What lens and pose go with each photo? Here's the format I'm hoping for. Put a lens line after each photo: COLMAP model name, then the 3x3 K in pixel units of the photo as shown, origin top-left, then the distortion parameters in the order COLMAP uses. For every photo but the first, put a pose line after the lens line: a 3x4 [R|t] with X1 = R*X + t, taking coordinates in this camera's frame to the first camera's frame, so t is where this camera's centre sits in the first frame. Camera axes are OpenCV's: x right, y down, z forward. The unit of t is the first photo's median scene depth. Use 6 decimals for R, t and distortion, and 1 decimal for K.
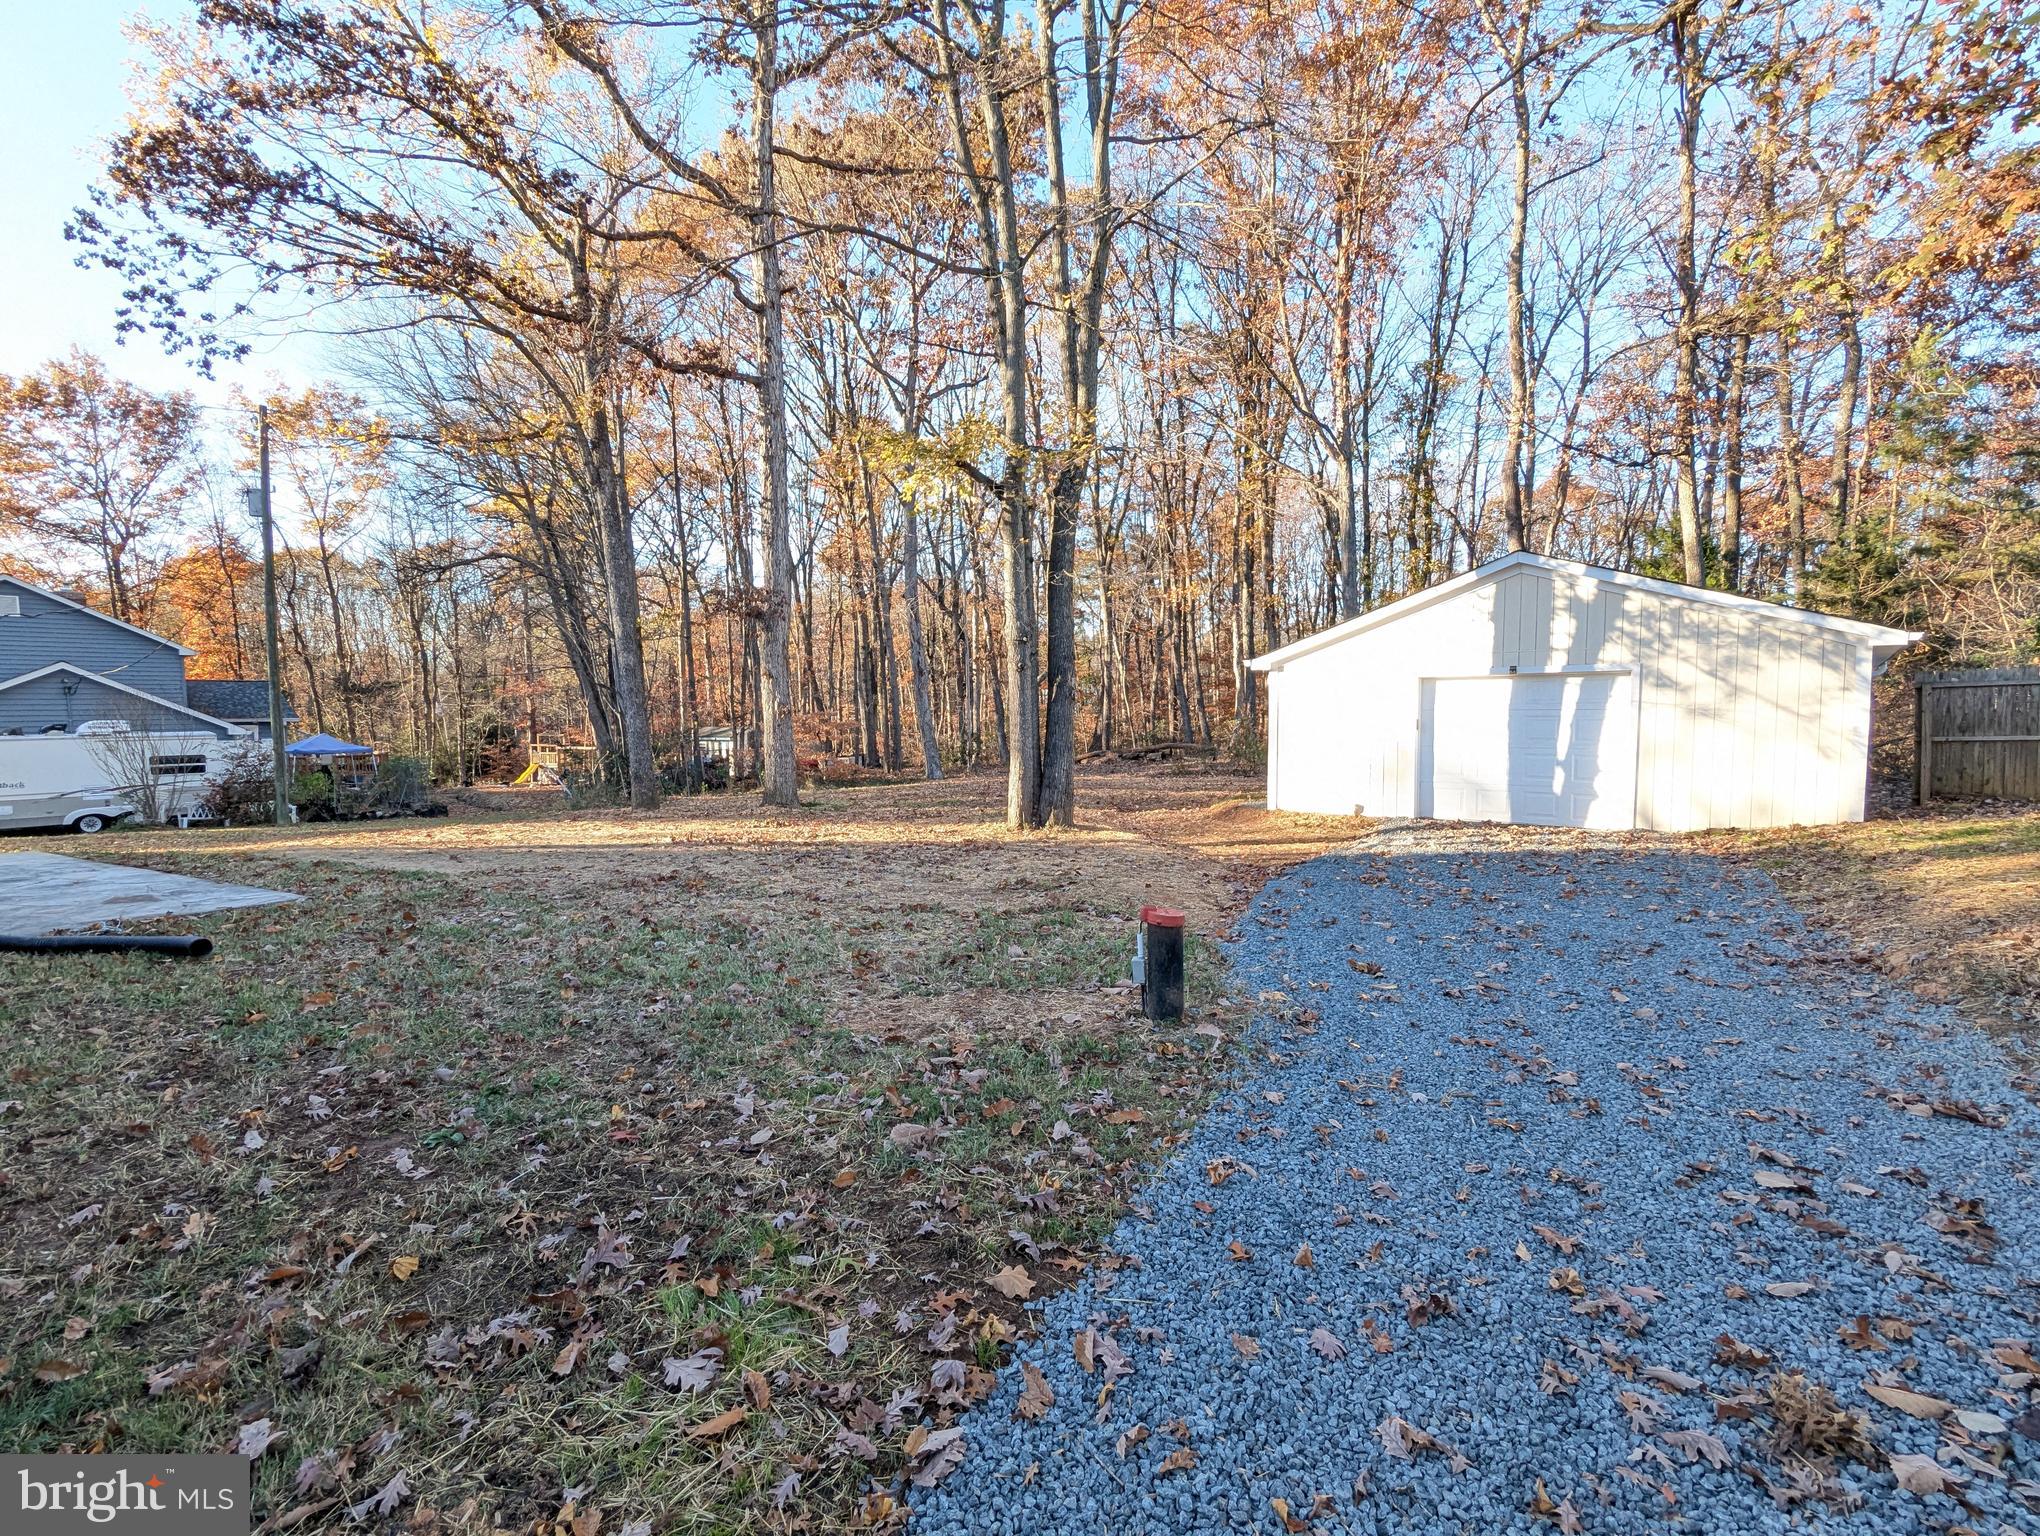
lens RADIAL K [[962.6, 0, 1016.2], [0, 962.6, 772.7], [0, 0, 1]] dist [-0.000422, 0.001362]
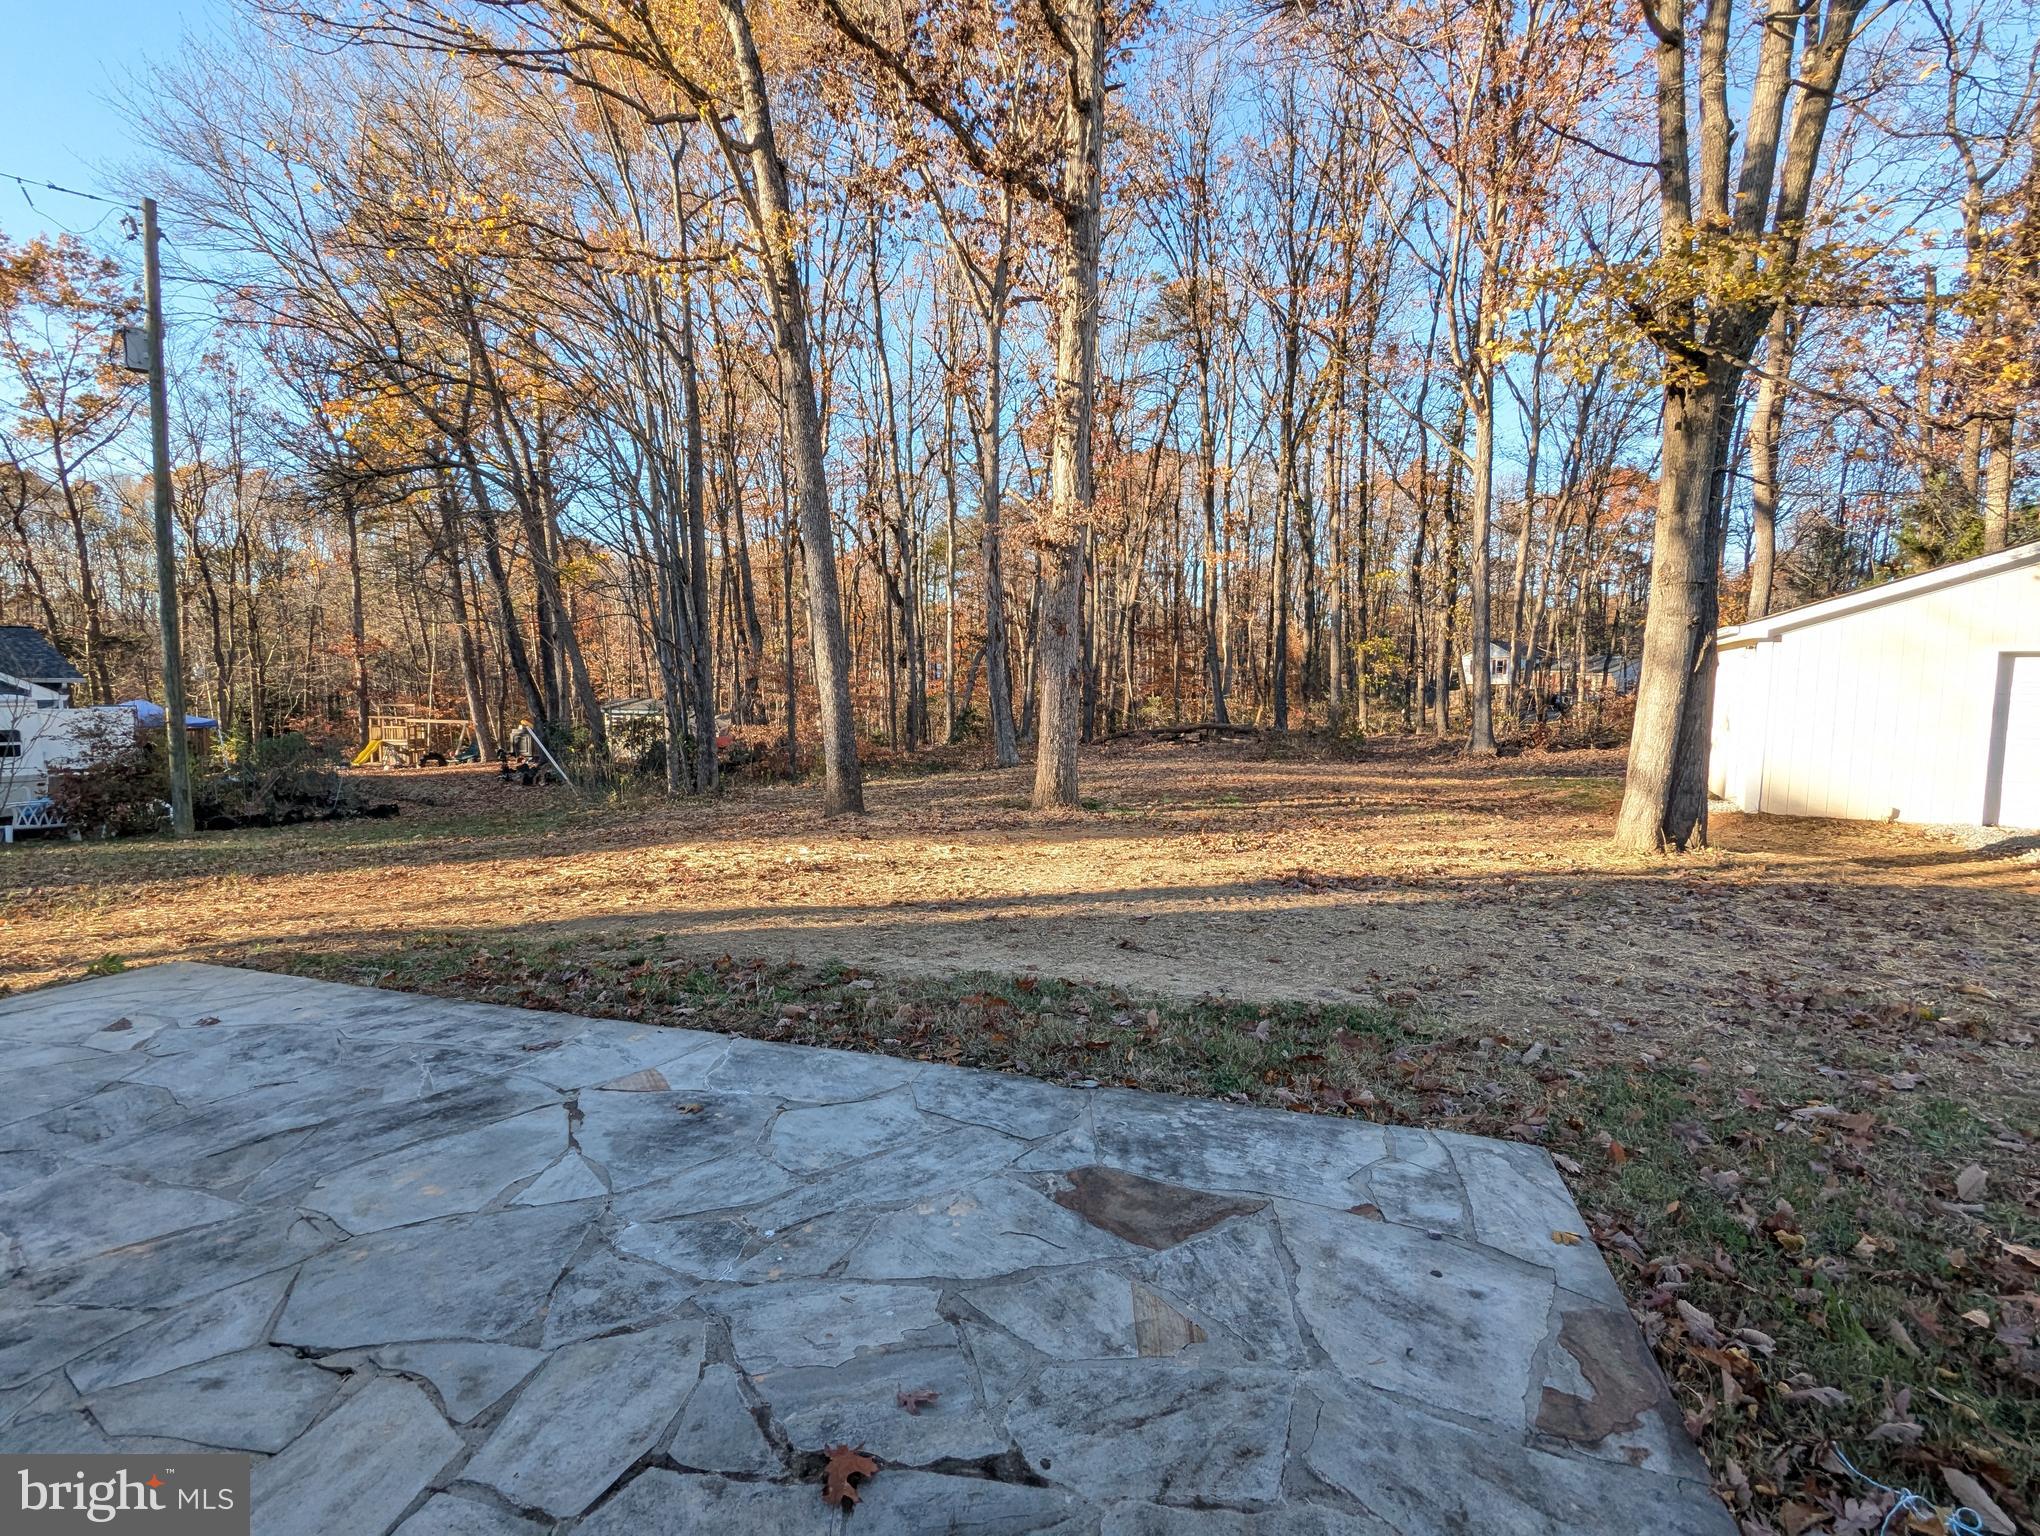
lens RADIAL K [[962.6, 0, 1016.2], [0, 962.6, 772.7], [0, 0, 1]] dist [-0.000422, 0.001362]
pose [[0.978648, -0.001367, 0.205539, -0.409395], [-0.003642, 0.999706, 0.023986, -0.009955], [-0.205511, -0.024222, 0.978355, 0.270262]]
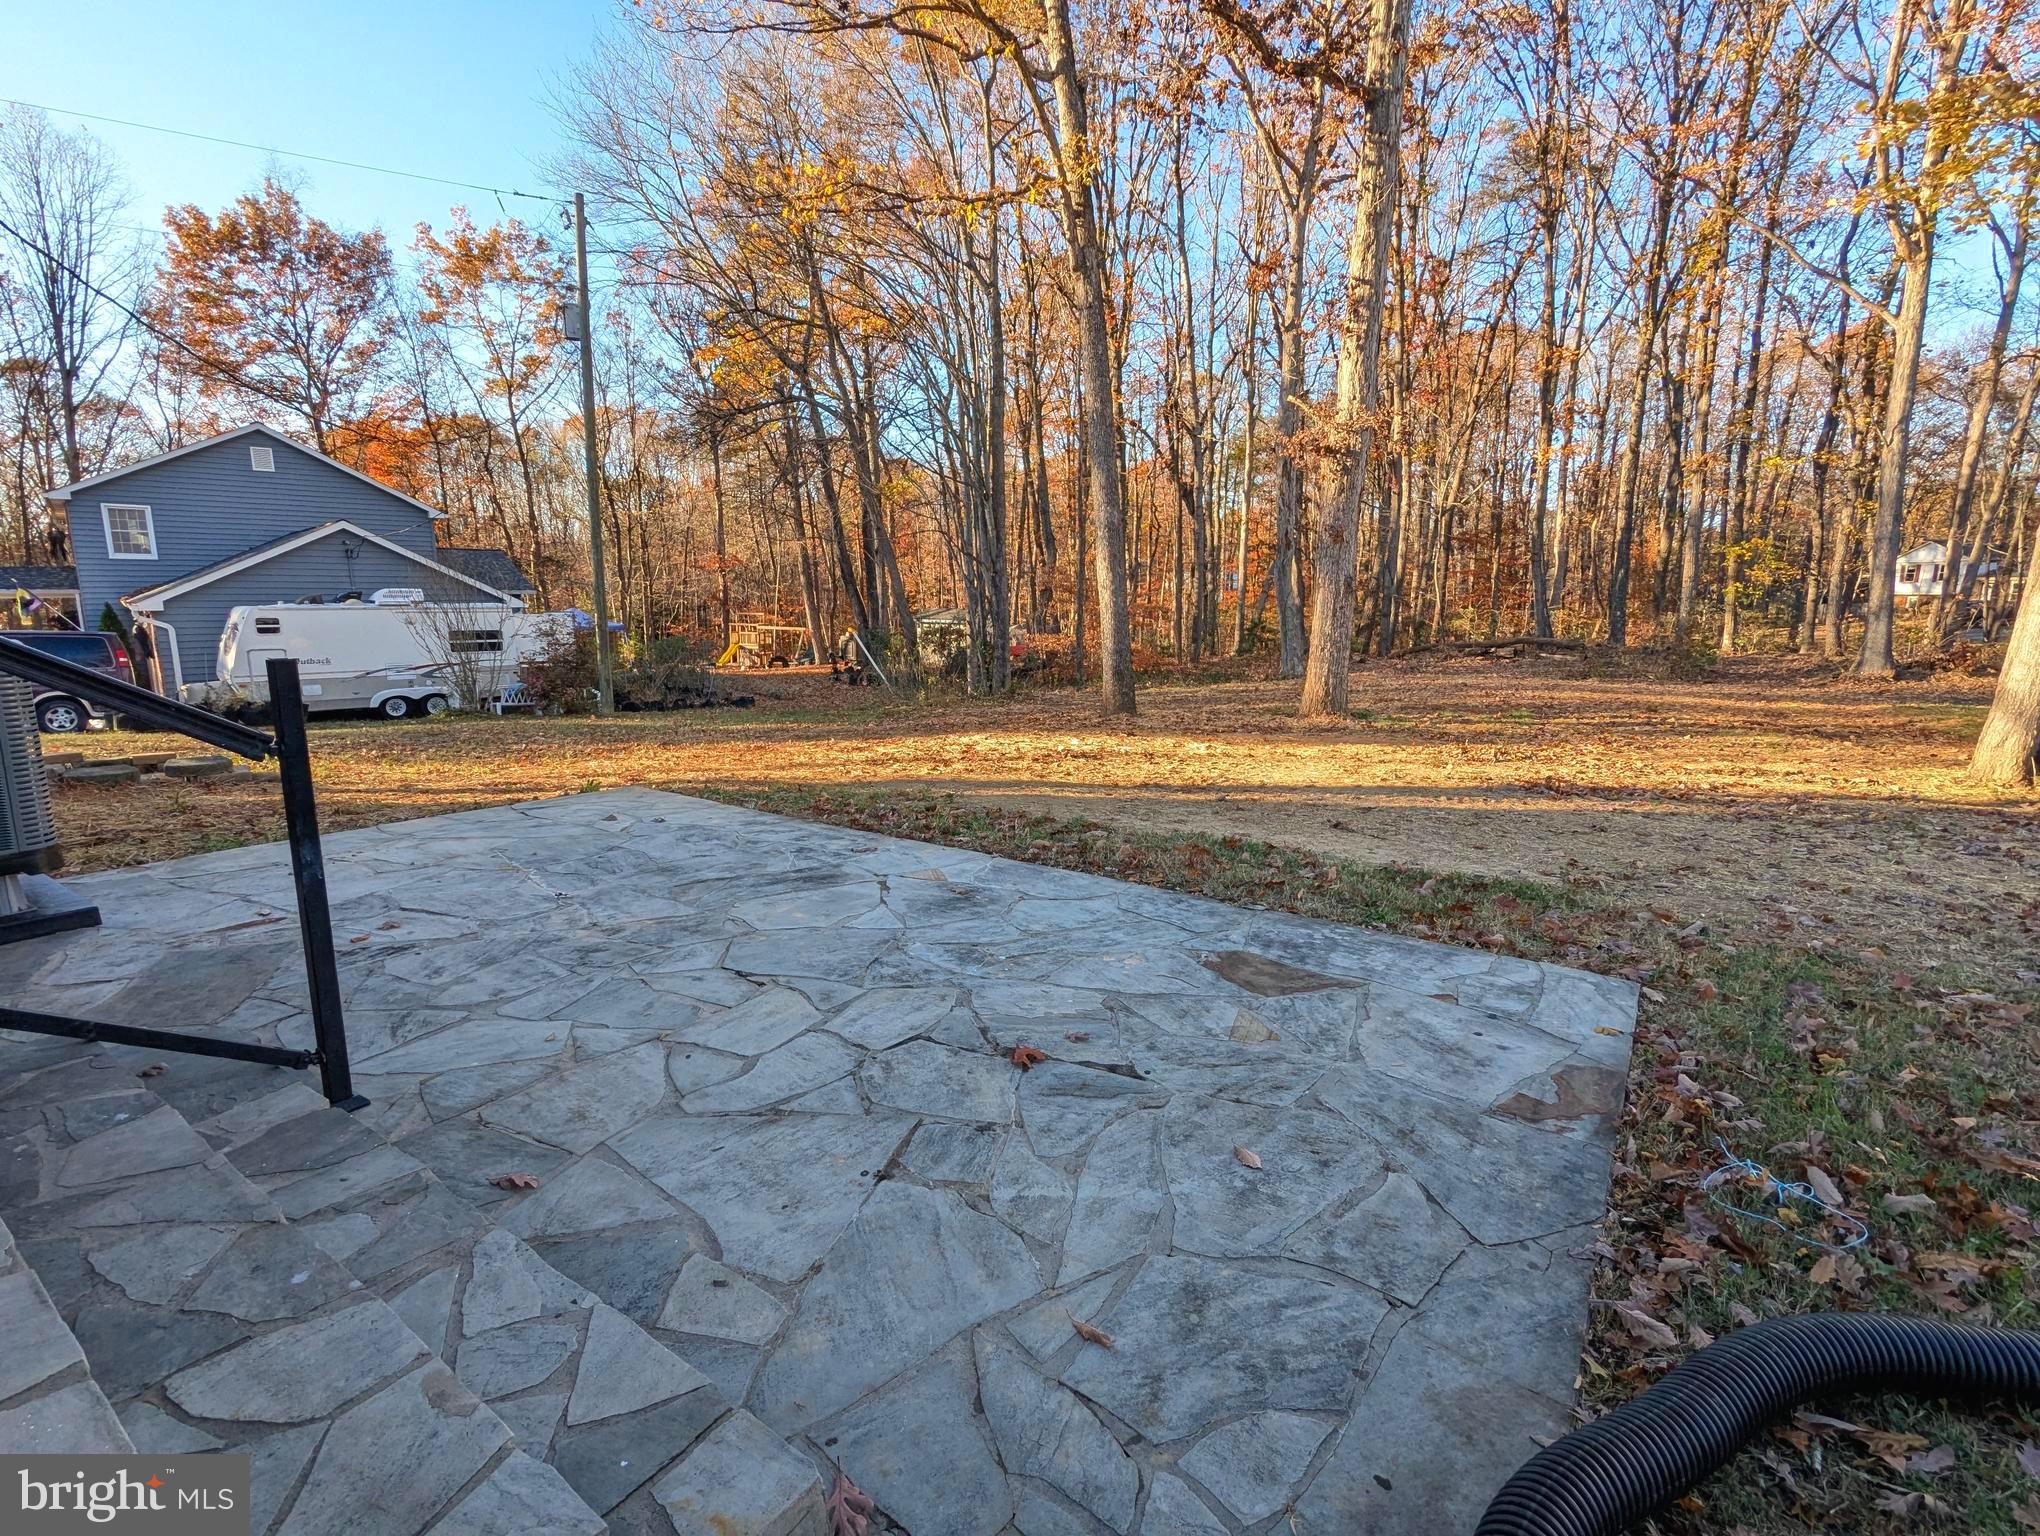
lens RADIAL K [[964.8, 0, 1020.0], [0, 964.8, 768.0], [0, 0, 1]] dist [0.000590, -0.000924]
pose [[0.995566, 0.032471, -0.088284, -0.396494], [-0.022407, 0.993378, 0.112685, -0.004761], [0.091359, -0.110208, 0.989701, 0.217485]]
